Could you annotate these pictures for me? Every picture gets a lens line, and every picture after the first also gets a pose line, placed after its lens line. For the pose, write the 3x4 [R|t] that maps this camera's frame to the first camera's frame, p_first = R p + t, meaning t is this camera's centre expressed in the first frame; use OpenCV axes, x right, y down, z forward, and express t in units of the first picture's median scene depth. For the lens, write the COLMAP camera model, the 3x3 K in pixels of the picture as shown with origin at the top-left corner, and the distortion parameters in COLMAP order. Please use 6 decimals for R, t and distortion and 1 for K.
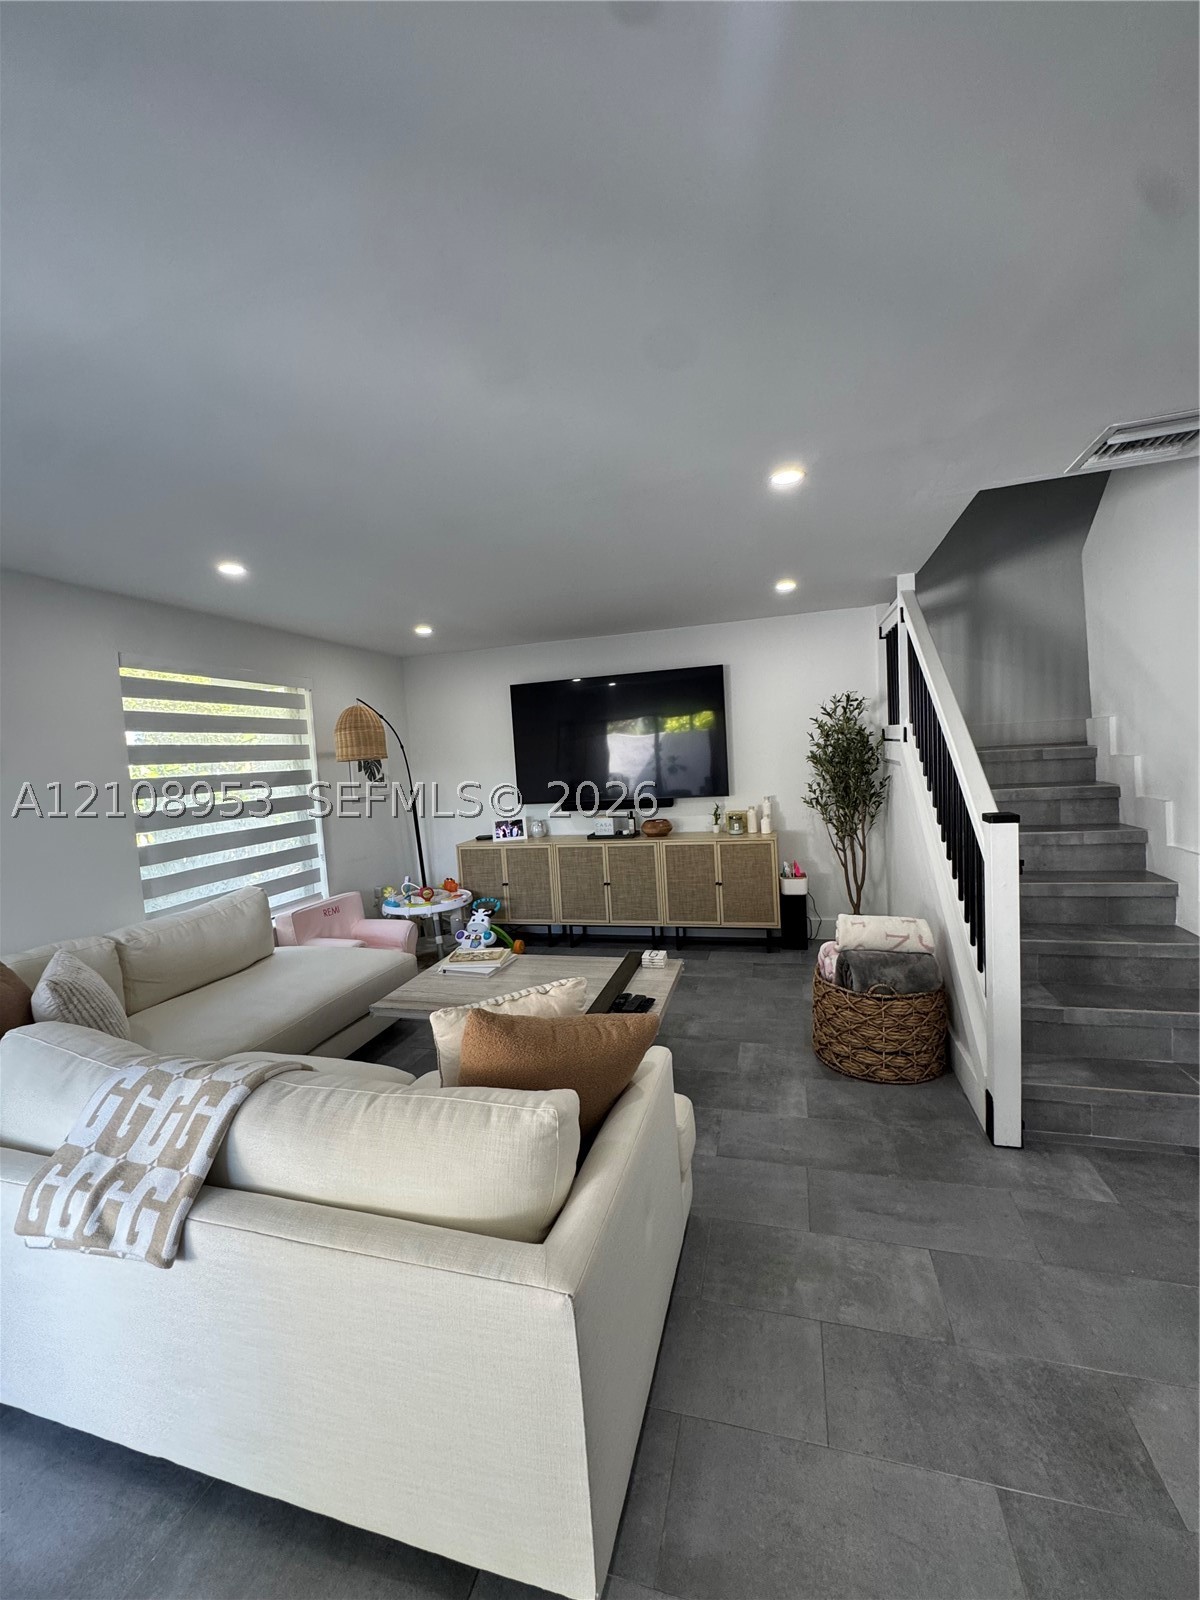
lens RADIAL K [[640.4, 0, 600.9], [0, 640.4, 796.4], [0, 0, 1]] dist [-0.000616, 0.000112]
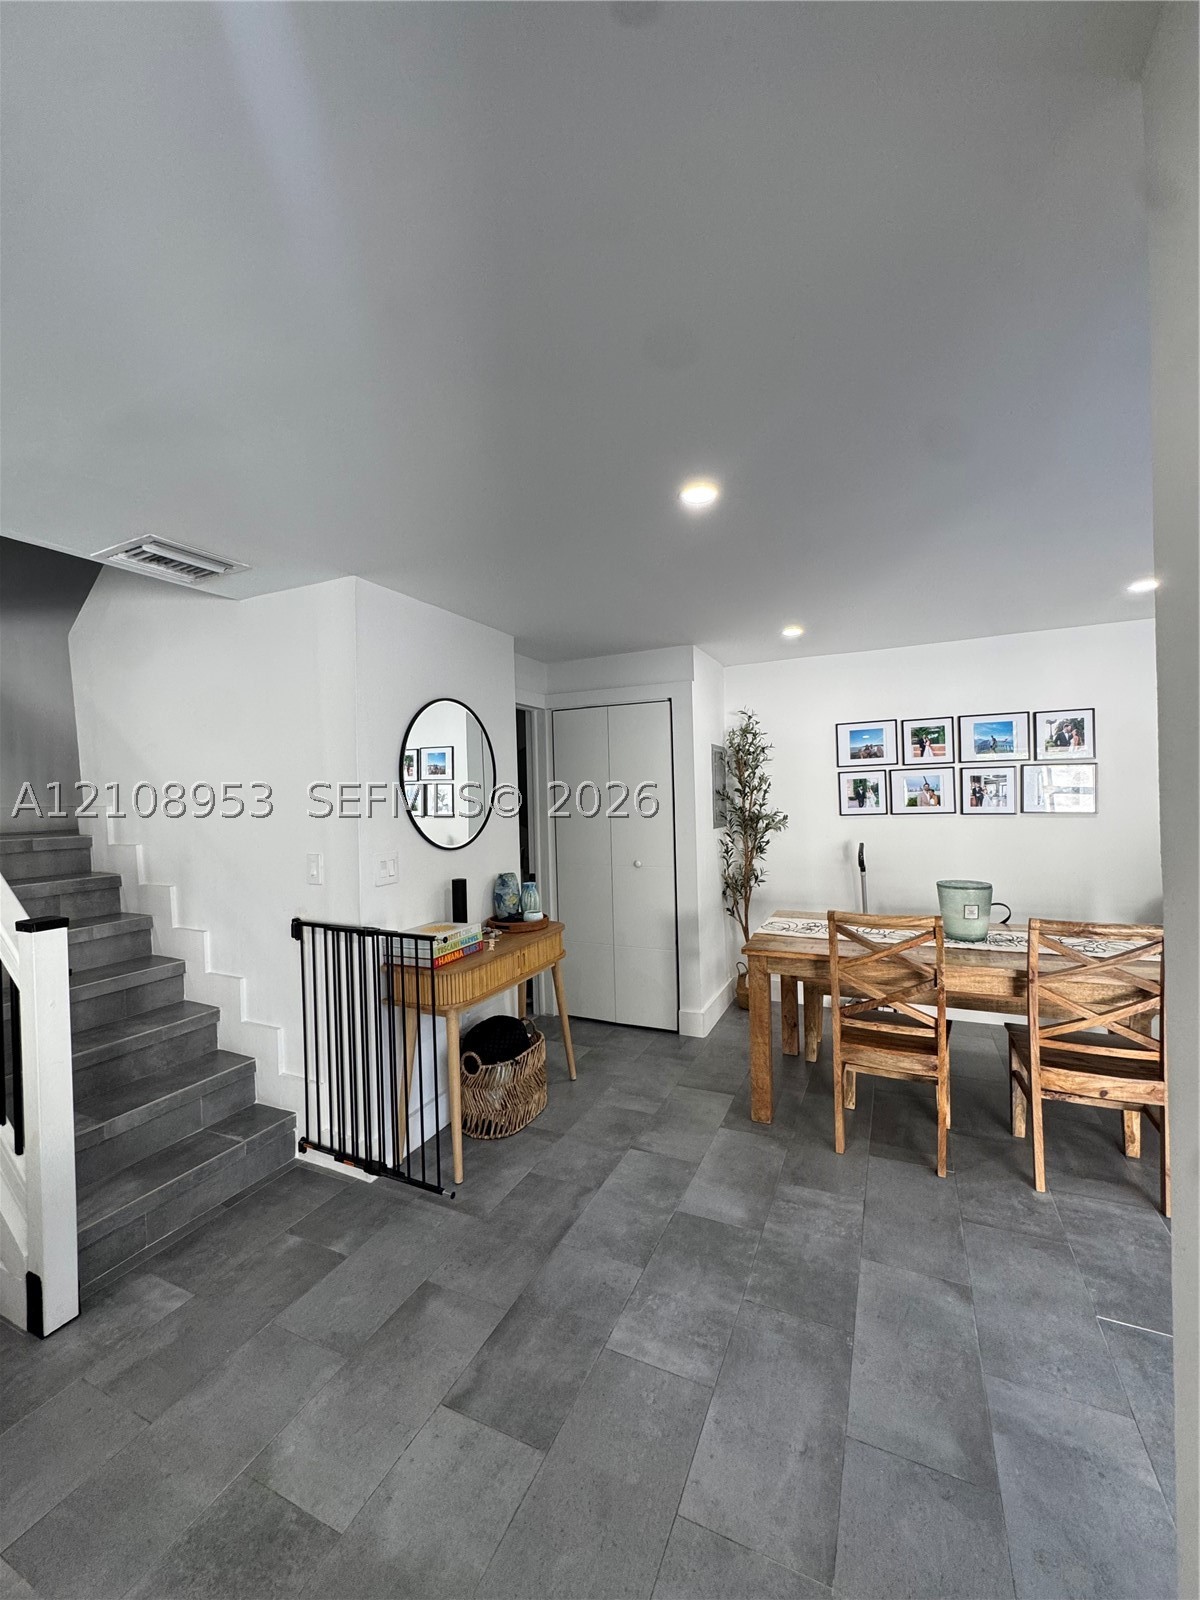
lens RADIAL K [[640.4, 0, 598.8], [0, 640.4, 800.3], [0, 0, 1]] dist [-0.000616, 0.000112]
pose [[0.162567, 0.046414, 0.985605, -0.080132], [0.077962, 0.995166, -0.059724, -0.018381], [-0.983613, 0.086549, 0.158162, 0.113693]]
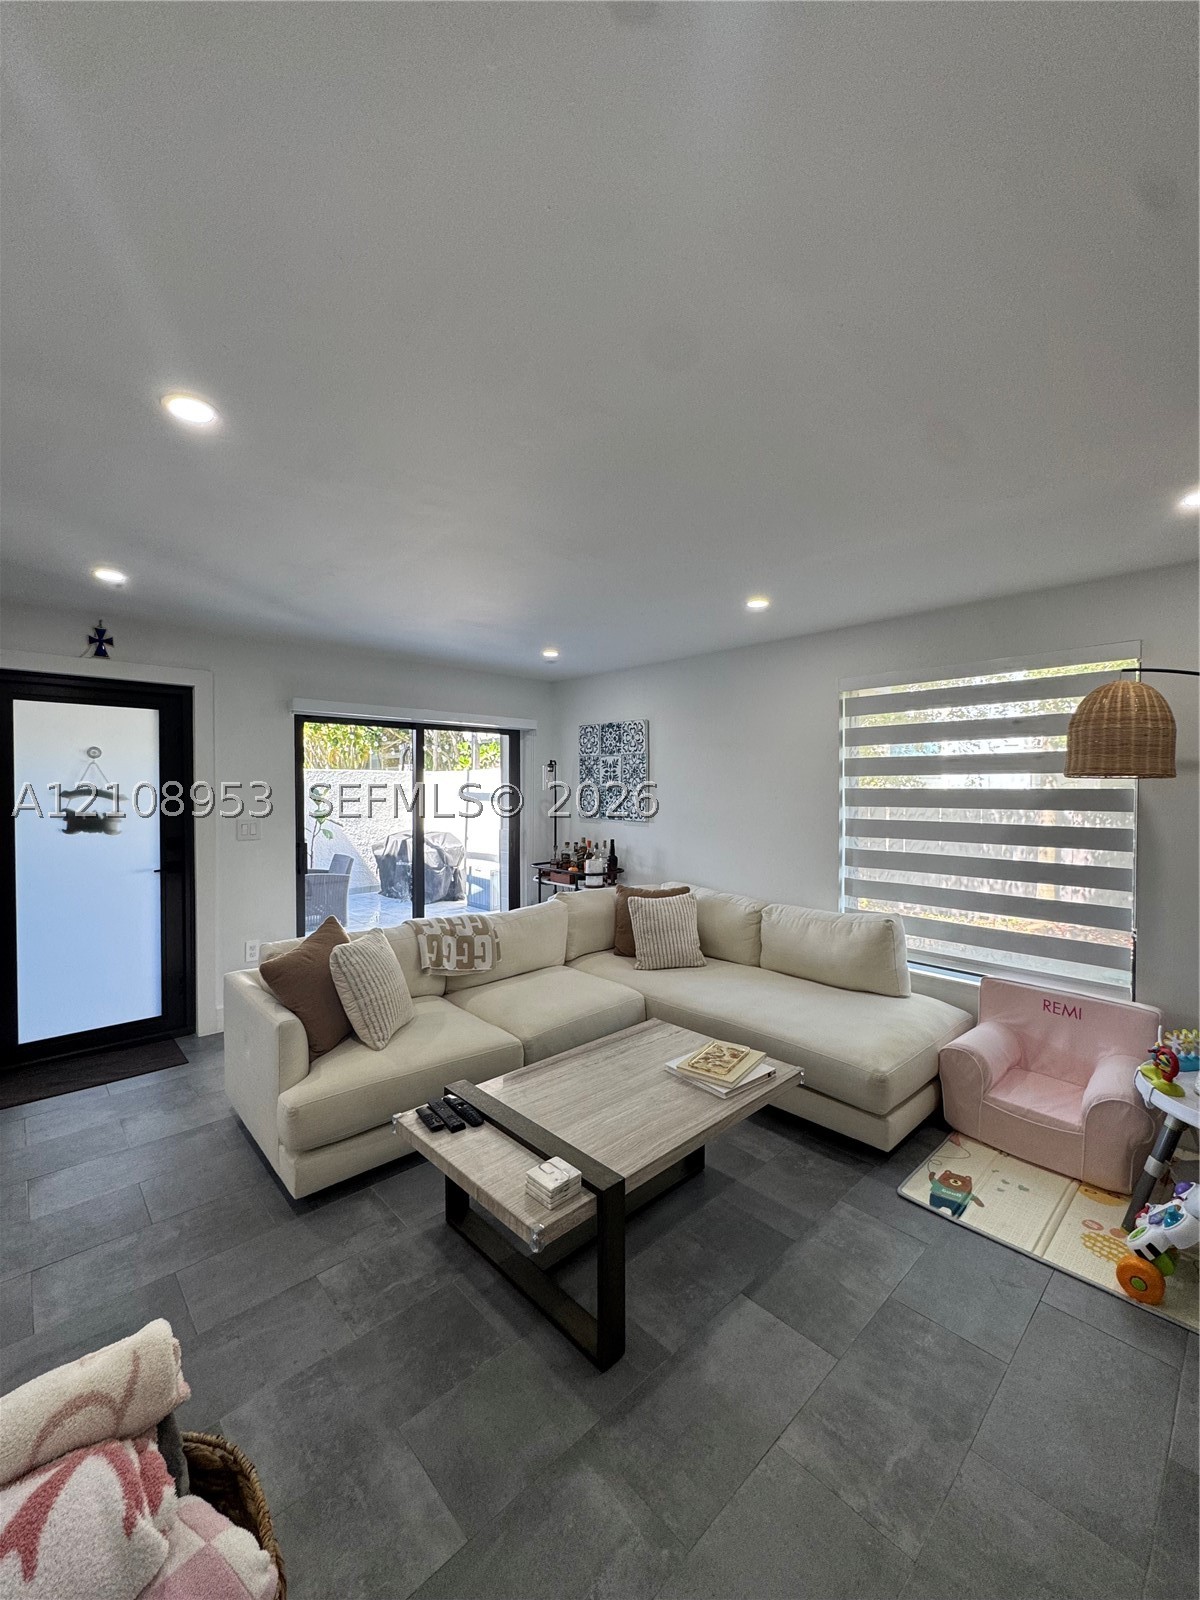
lens RADIAL K [[640.4, 0, 602.3], [0, 640.4, 800.8], [0, 0, 1]] dist [-0.000616, 0.000112]
pose [[-0.511336, 0.079838, -0.855664, 0.554034], [-0.024267, 0.993937, 0.107242, -0.137972], [0.859038, 0.075601, -0.506298, 1.432005]]
